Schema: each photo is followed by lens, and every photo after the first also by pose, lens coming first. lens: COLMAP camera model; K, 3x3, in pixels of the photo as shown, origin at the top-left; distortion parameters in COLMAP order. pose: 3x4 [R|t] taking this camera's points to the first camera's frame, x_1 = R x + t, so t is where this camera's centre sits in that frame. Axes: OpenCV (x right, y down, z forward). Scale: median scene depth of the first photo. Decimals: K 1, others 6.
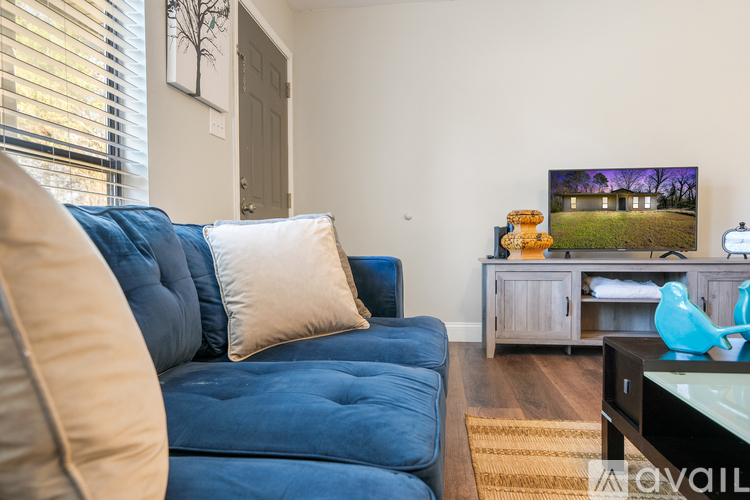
lens RADIAL K [[503.6, 0, 378.1], [0, 503.6, 253.2], [0, 0, 1]] dist [0.004530, 0.010233]
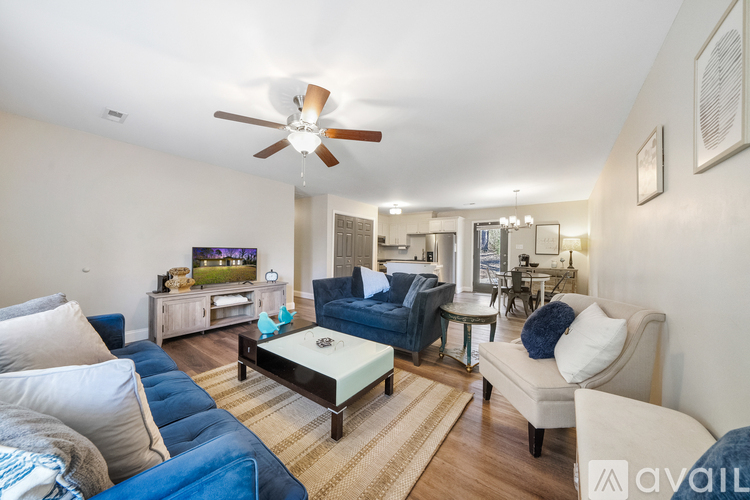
lens RADIAL K [[253.6, 0, 377.0], [0, 253.6, 252.1], [0, 0, 1]] dist [-0.001942, -0.000144]
pose [[0.489210, 0.014319, 0.872048, -0.202845], [0.001051, 0.999855, -0.017008, -0.129174], [-0.872165, 0.009237, 0.489124, -0.174174]]
